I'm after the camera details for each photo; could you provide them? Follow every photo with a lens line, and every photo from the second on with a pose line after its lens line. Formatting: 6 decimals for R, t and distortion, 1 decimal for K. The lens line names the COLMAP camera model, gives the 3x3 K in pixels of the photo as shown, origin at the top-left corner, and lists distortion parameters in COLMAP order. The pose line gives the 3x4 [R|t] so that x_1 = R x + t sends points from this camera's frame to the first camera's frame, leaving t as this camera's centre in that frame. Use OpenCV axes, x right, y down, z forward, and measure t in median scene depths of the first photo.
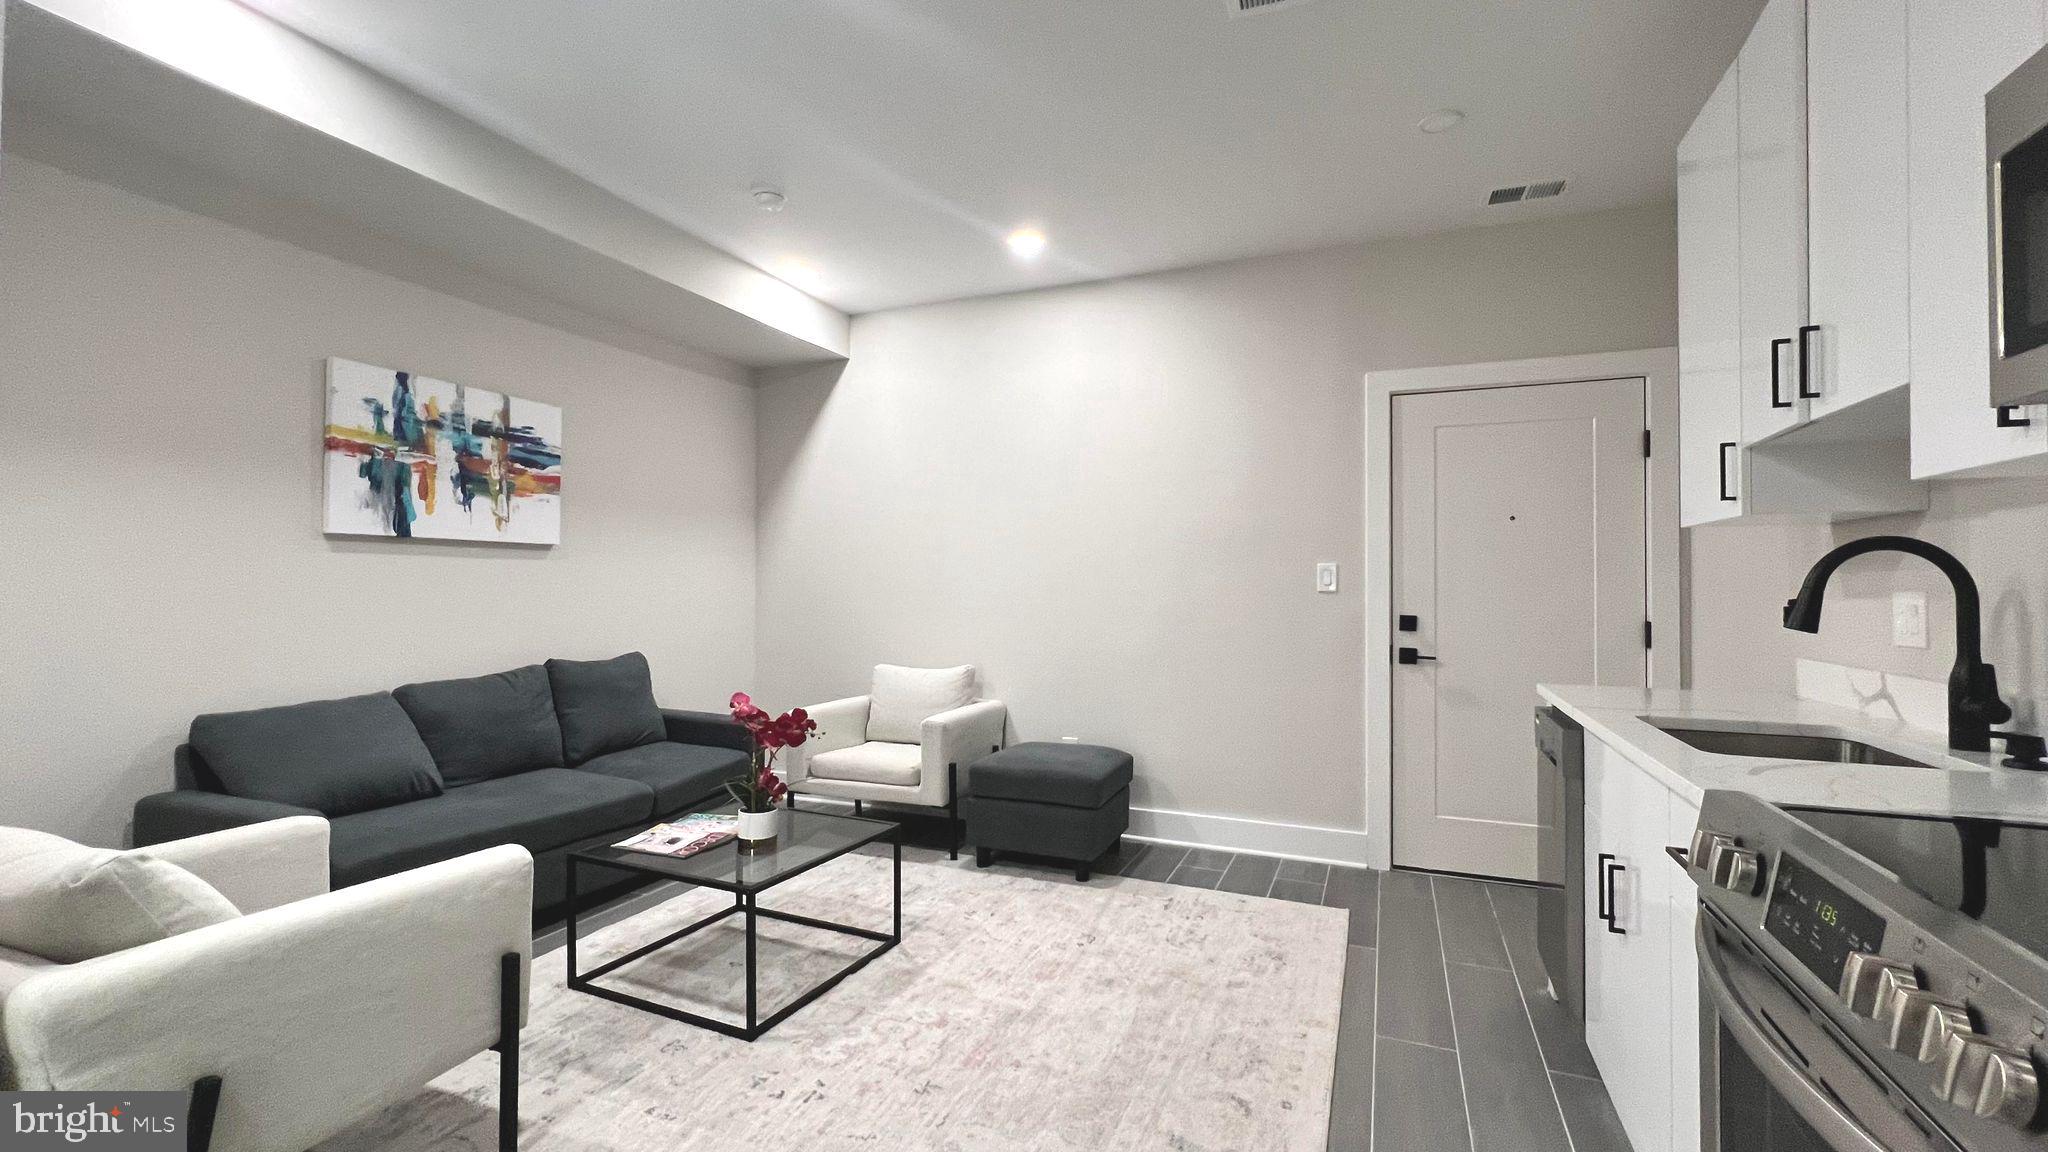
lens RADIAL K [[871.6, 0, 1024.8], [0, 871.6, 570.2], [0, 0, 1]] dist [-0.004116, -0.000221]
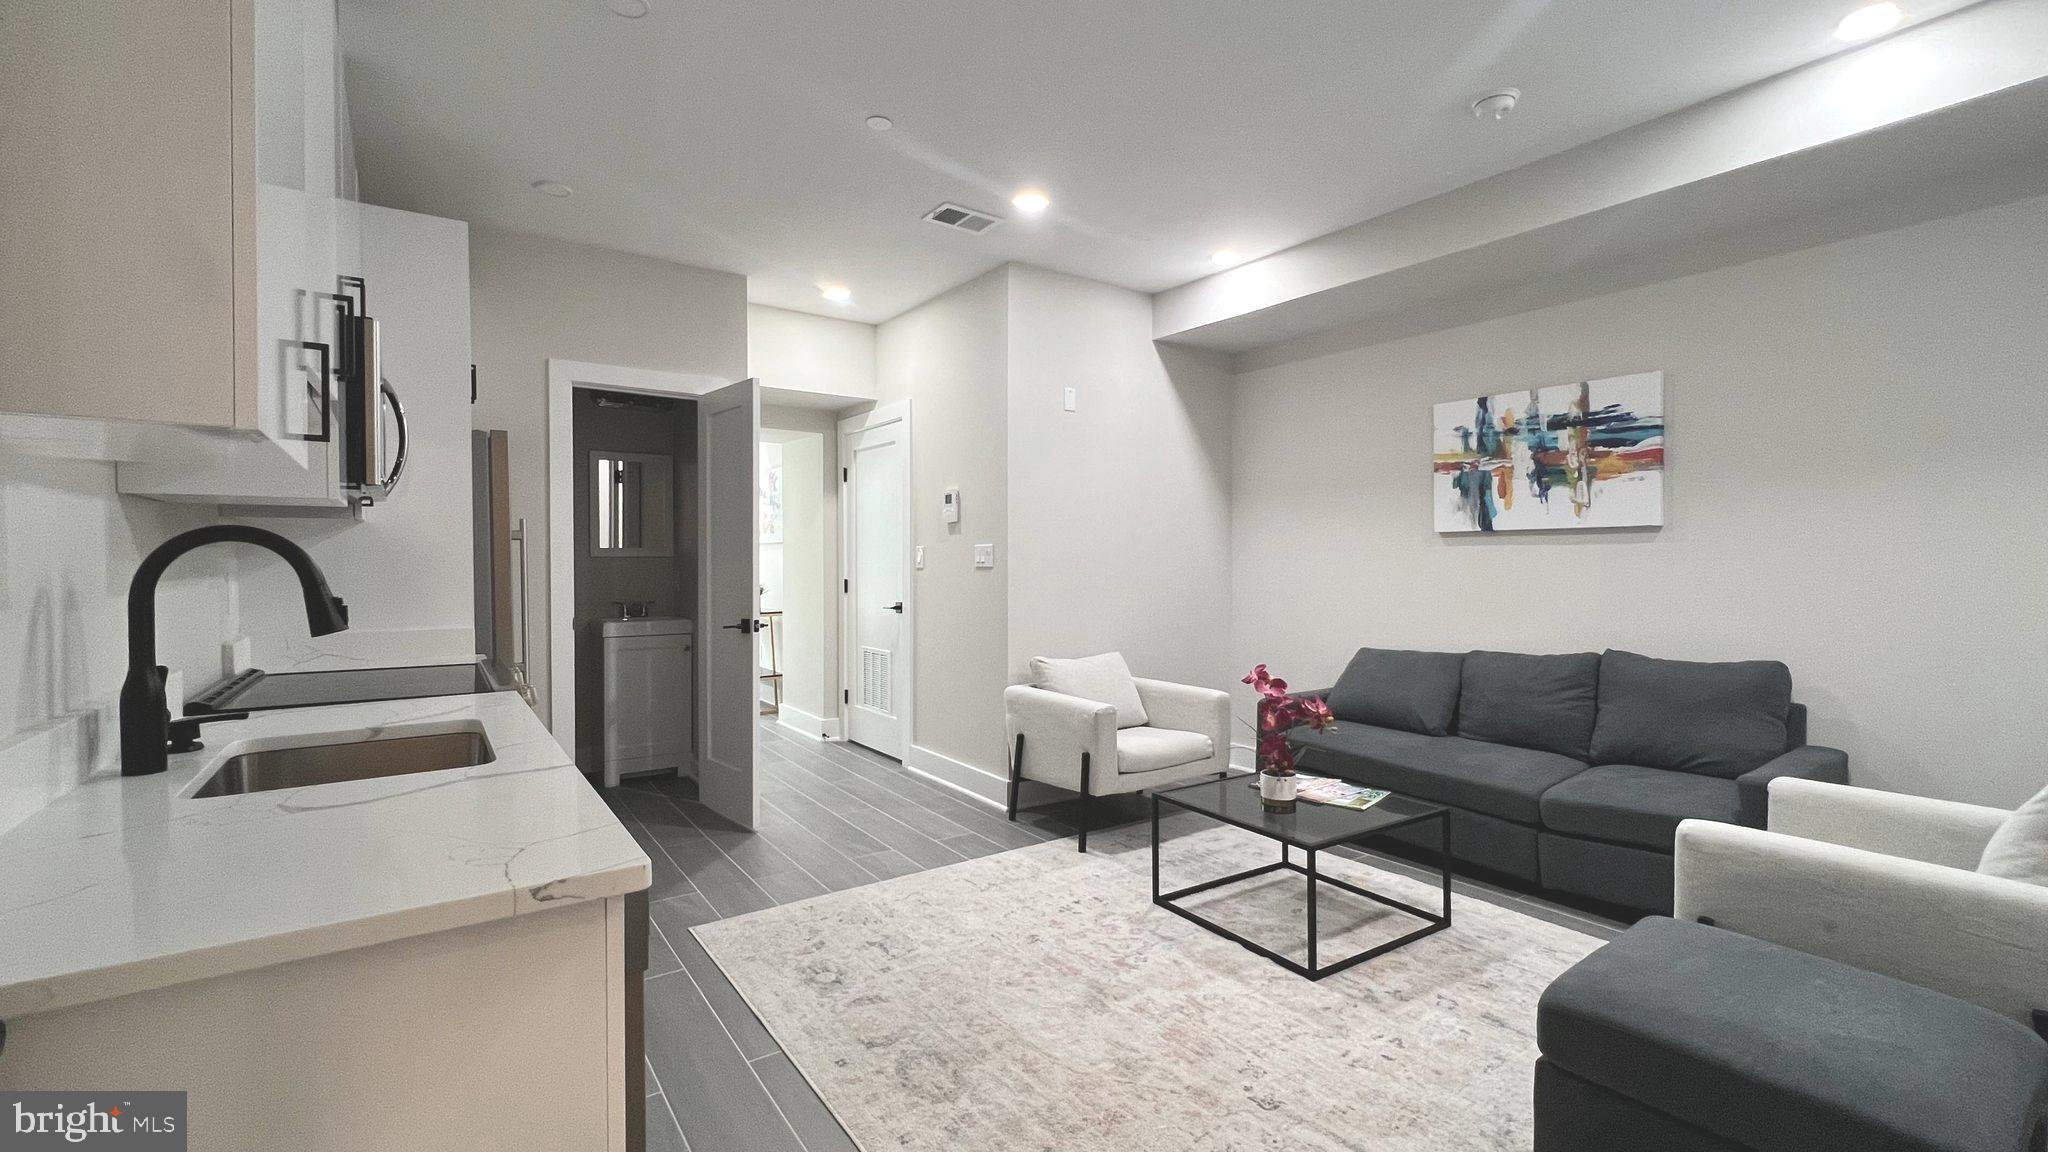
lens RADIAL K [[871.6, 0, 1021.2], [0, 871.6, 569.1], [0, 0, 1]] dist [-0.004116, -0.000221]
pose [[-0.537846, 0.007098, -0.843013, 0.646499], [0.018282, 0.999828, -0.003246, 0.007430], [0.842845, -0.017158, -0.537883, 1.057653]]
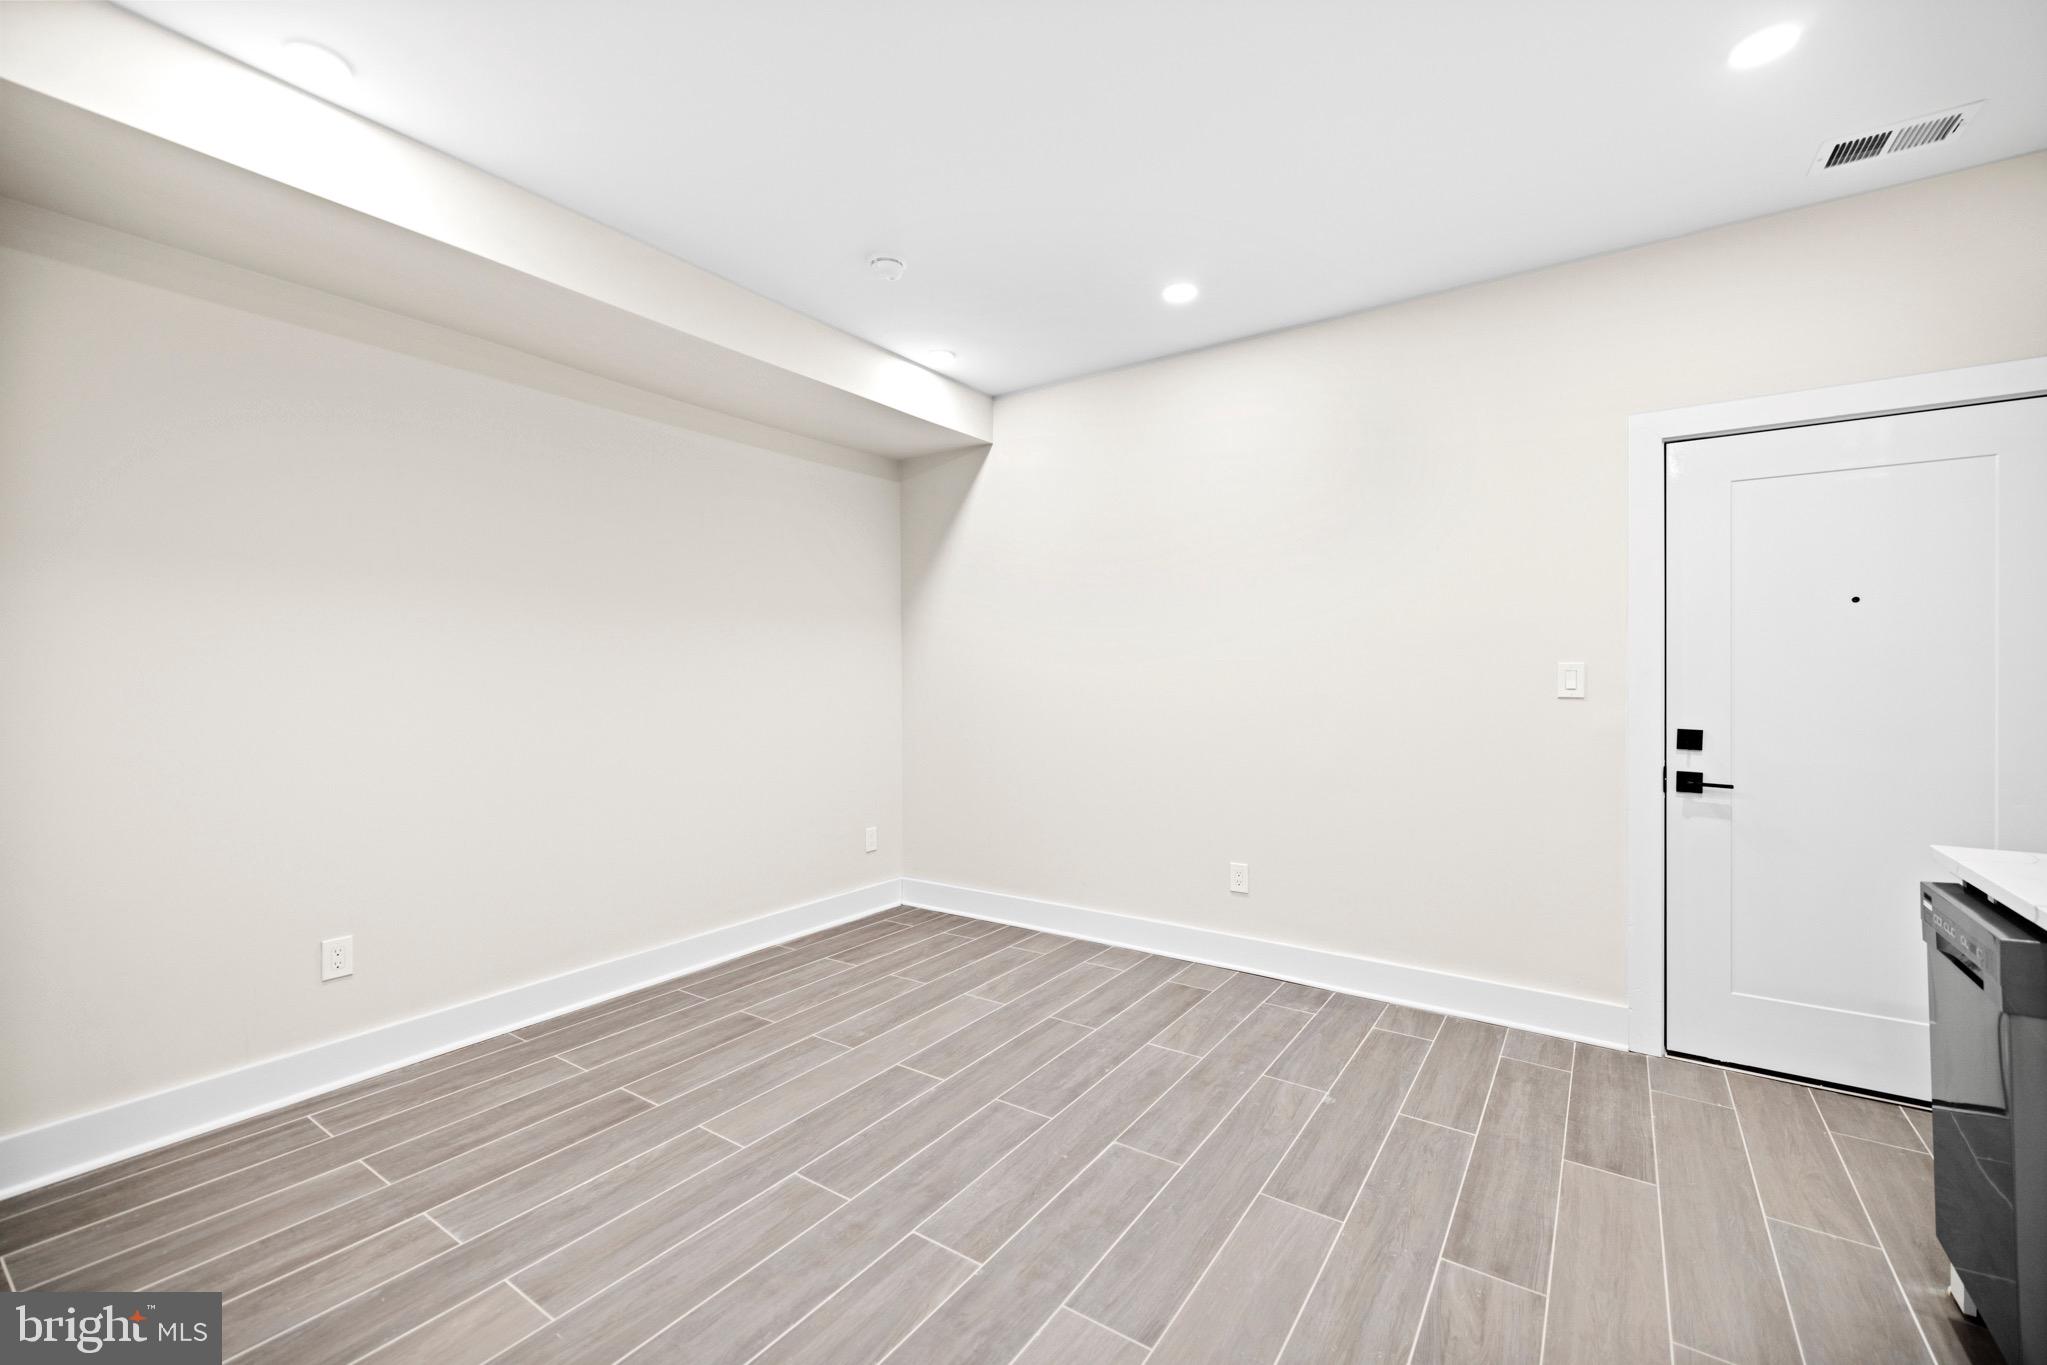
lens RADIAL K [[866.7, 0, 1017.3], [0, 866.7, 675.3], [0, 0, 1]] dist [0.001132, 0.000554]
pose [[0.978434, -0.010174, -0.206308, 0.018585], [0.015578, 0.999576, 0.024586, -0.024169], [0.205970, -0.027270, 0.978178, 0.131996]]
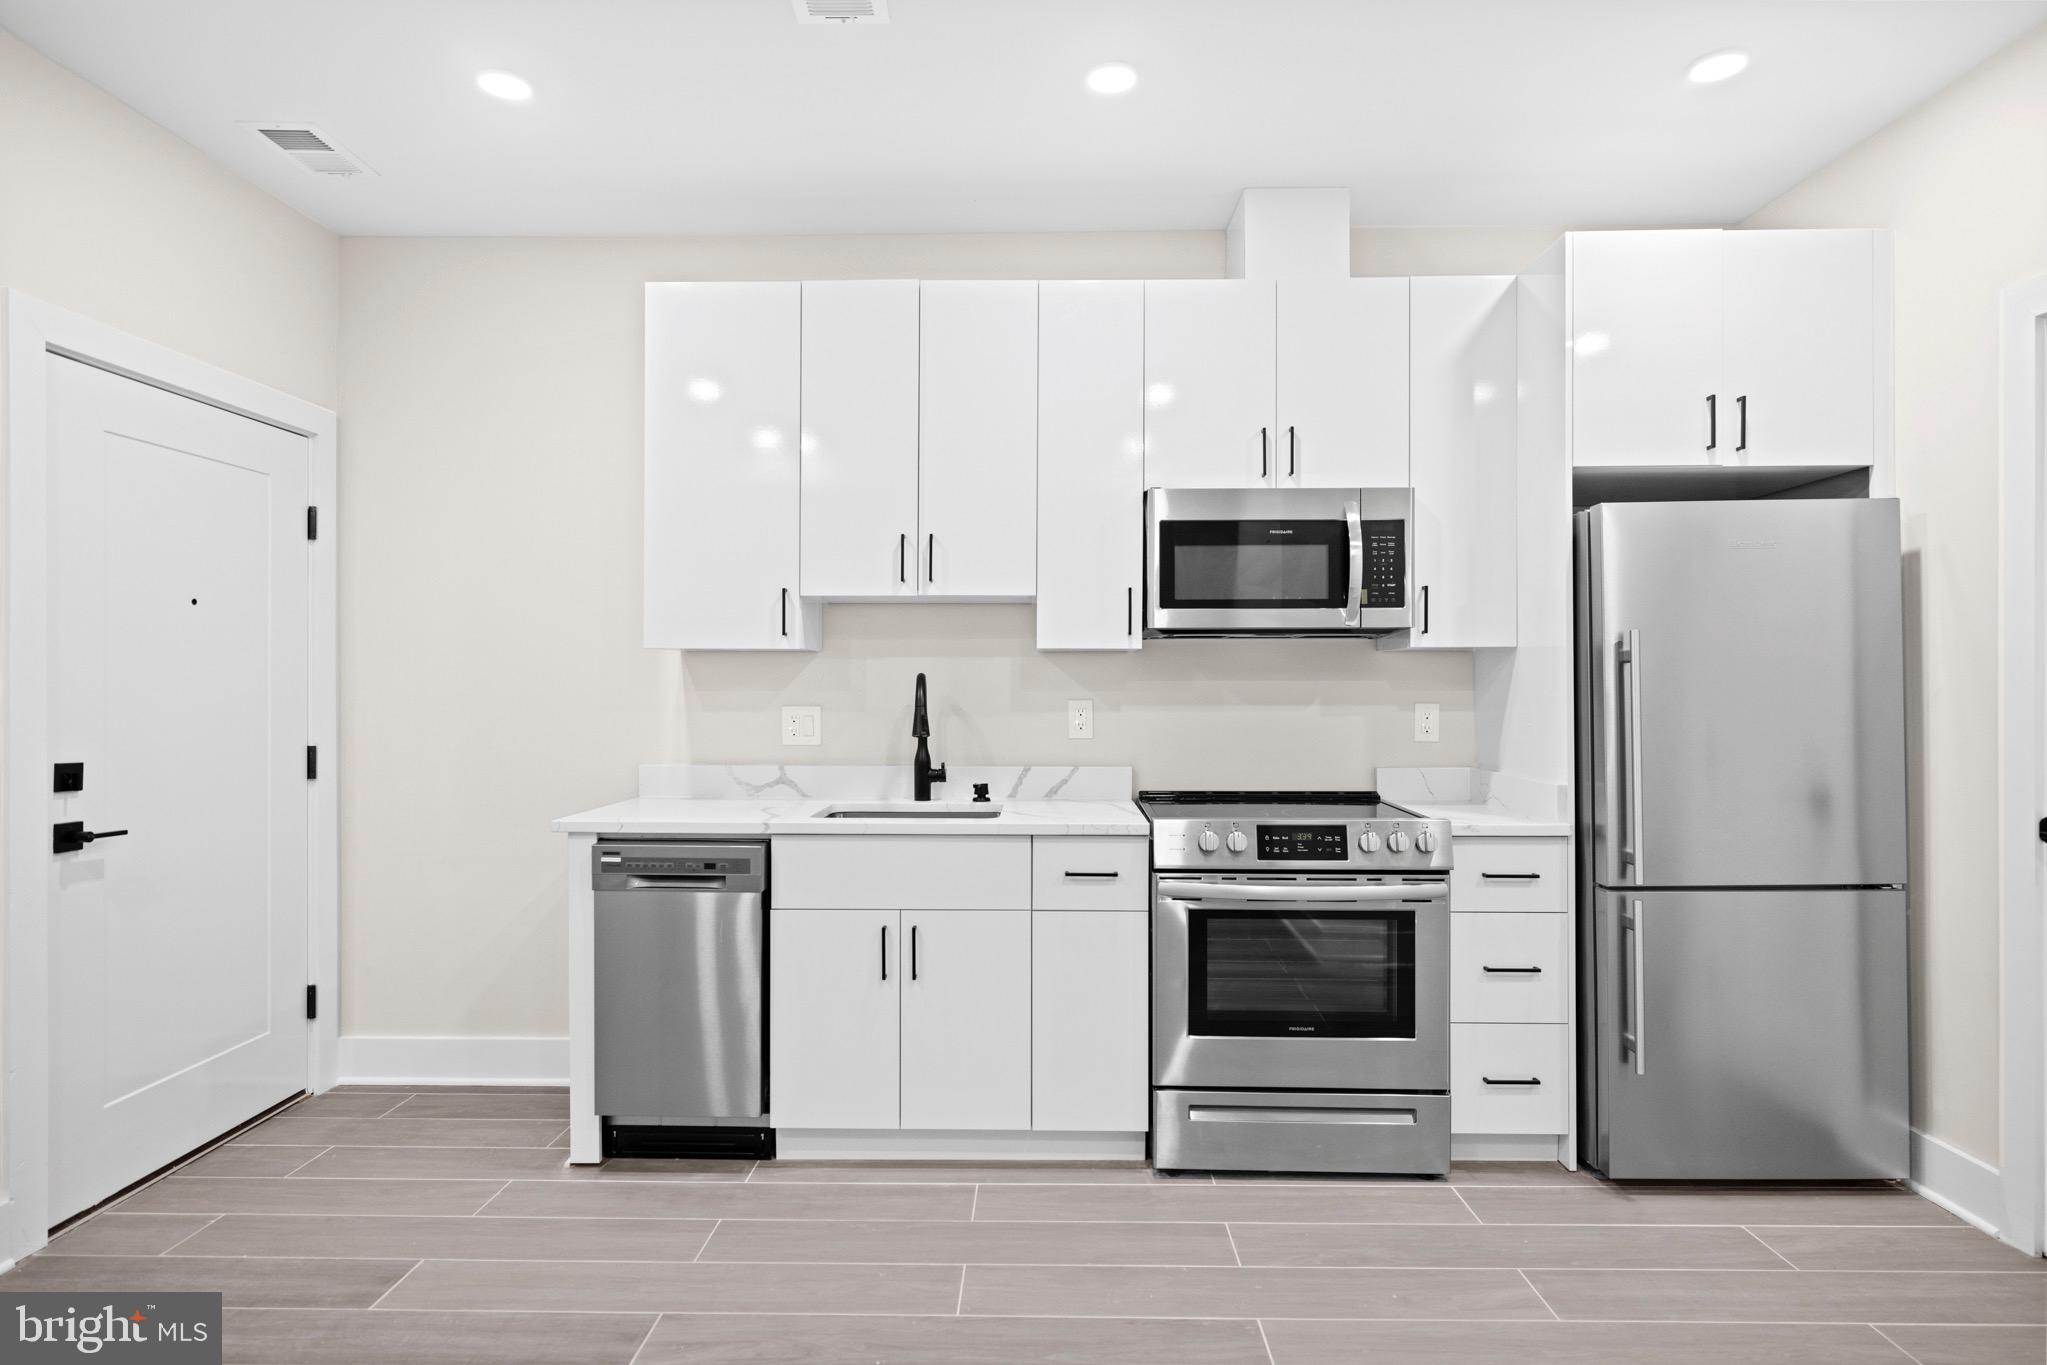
lens RADIAL K [[1110.2, 0, 1019.9], [0, 1110.2, 681.2], [0, 0, 1]] dist [-0.001196, -0.000345]
pose [[-0.368431, -0.004978, 0.929642, -0.430278], [-0.019585, 0.999805, -0.002408, -0.009731], [-0.929449, -0.019094, -0.368457, 0.705241]]
